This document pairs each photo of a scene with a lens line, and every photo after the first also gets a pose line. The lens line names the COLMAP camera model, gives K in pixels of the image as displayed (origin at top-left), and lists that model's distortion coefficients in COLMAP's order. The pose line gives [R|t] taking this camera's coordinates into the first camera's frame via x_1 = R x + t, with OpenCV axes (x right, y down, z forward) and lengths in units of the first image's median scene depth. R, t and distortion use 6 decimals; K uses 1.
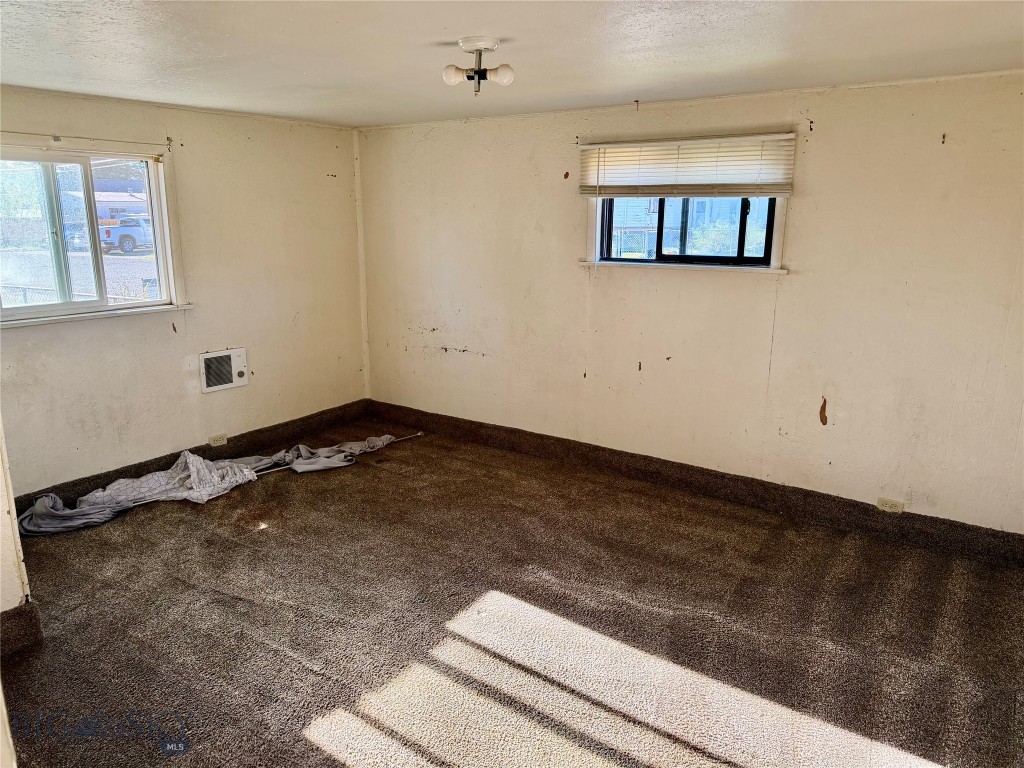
lens RADIAL K [[721.6, 0, 517.2], [0, 721.6, 379.9], [0, 0, 1]] dist [0.038934, -0.052142]
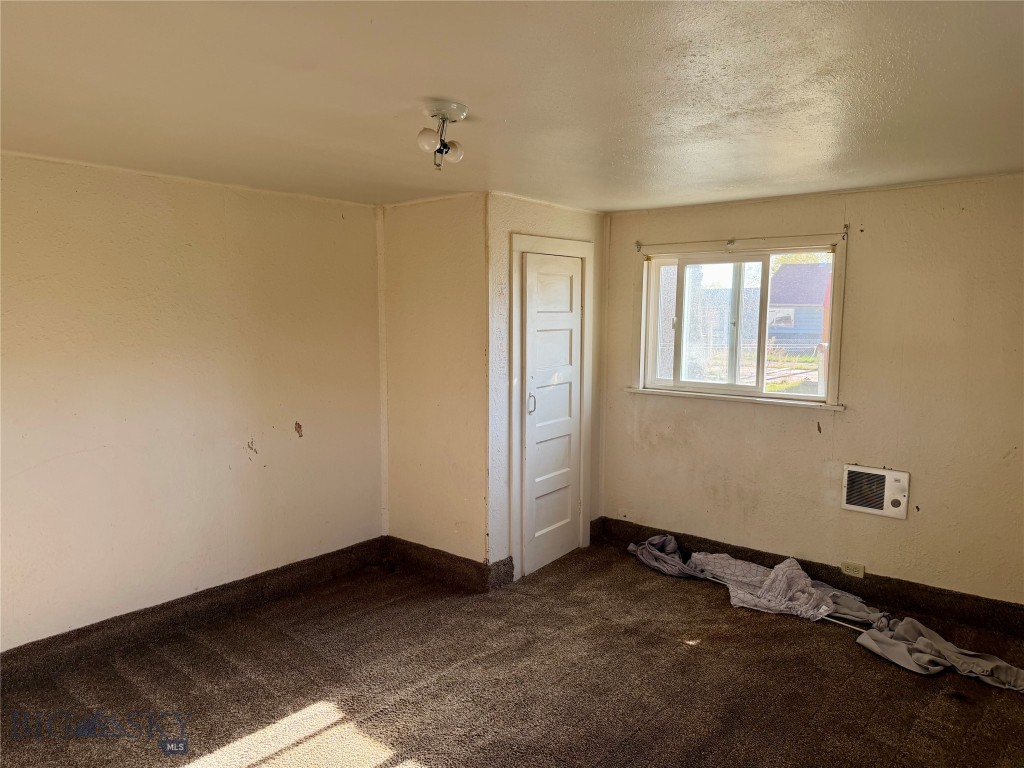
lens RADIAL K [[721.6, 0, 511.4], [0, 721.6, 384.7], [0, 0, 1]] dist [0.038934, -0.052142]
pose [[-0.074830, 0.102998, -0.991863, 0.476029], [-0.223002, 0.967733, 0.117316, -0.148766], [0.971942, 0.229966, -0.049447, 0.669577]]
